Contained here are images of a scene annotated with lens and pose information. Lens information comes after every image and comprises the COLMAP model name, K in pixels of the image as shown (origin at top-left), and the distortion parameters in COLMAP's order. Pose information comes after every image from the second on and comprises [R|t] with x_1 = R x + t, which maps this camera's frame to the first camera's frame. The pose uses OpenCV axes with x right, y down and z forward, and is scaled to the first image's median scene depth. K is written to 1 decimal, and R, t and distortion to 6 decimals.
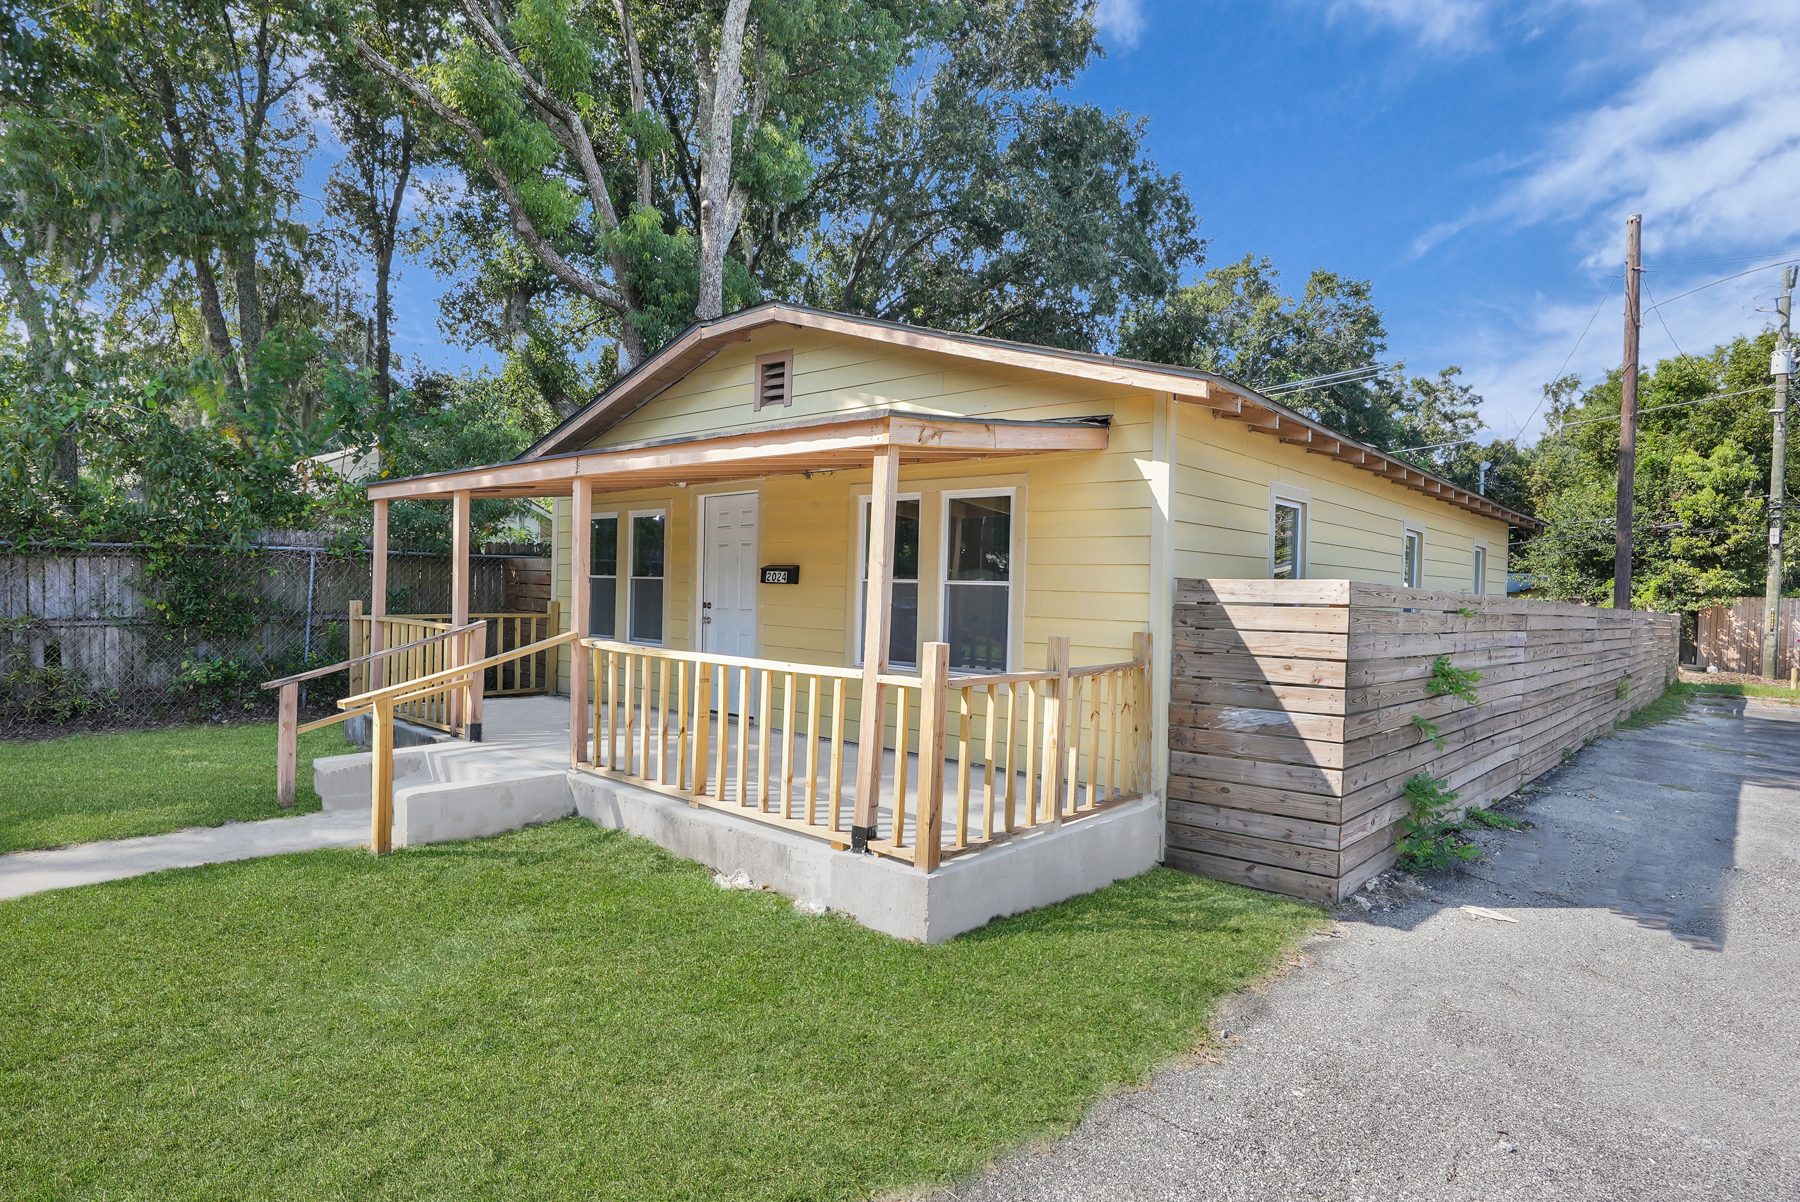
lens RADIAL K [[963.9, 0, 896.6], [0, 963.9, 598.0], [0, 0, 1]] dist [-0.019165, 0.006353]
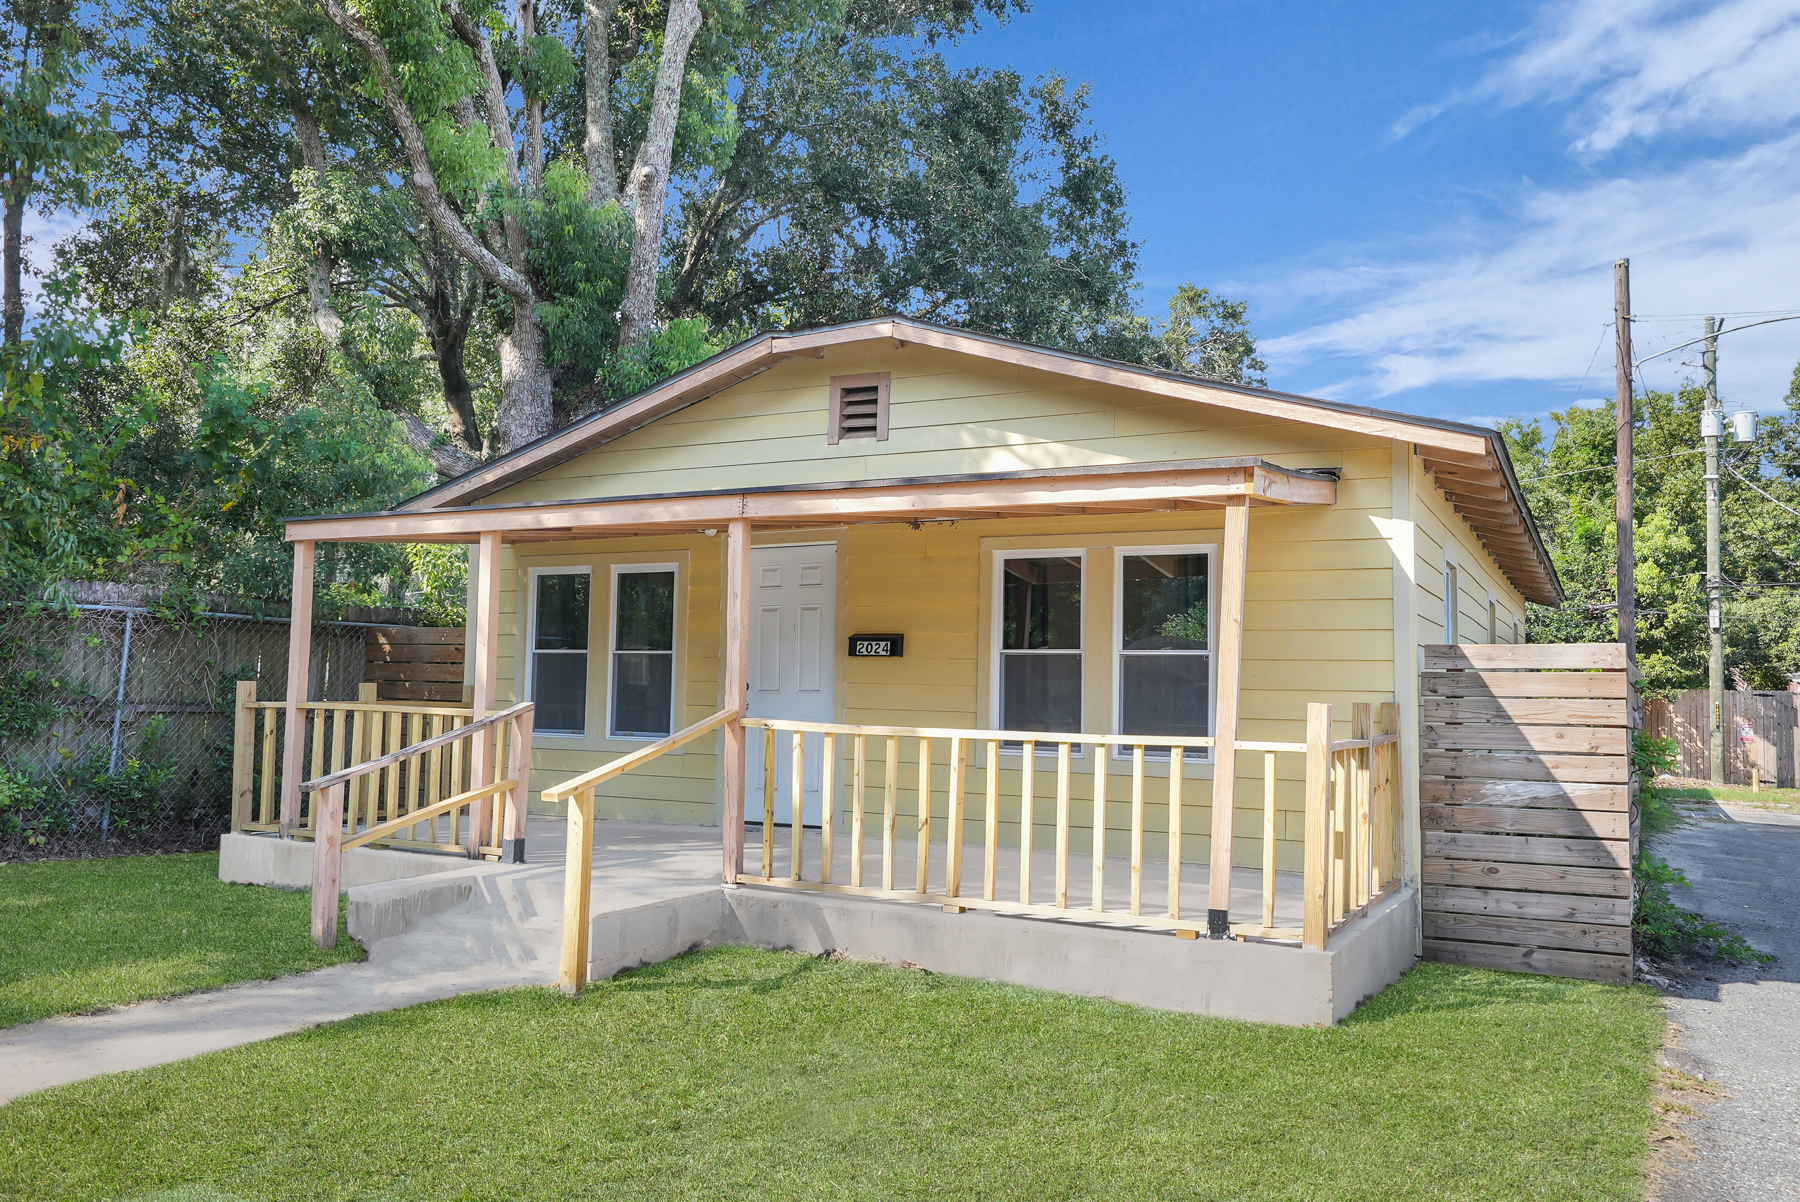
lens RADIAL K [[1380.1, 0, 856.9], [0, 1380.1, 585.6], [0, 0, 1]] dist [0.003233, 0.025553]
pose [[0.970720, 0.014145, 0.239796, -0.474554], [0.006782, 0.996253, -0.086221, 0.029610], [-0.240117, 0.085323, 0.966987, -0.139443]]
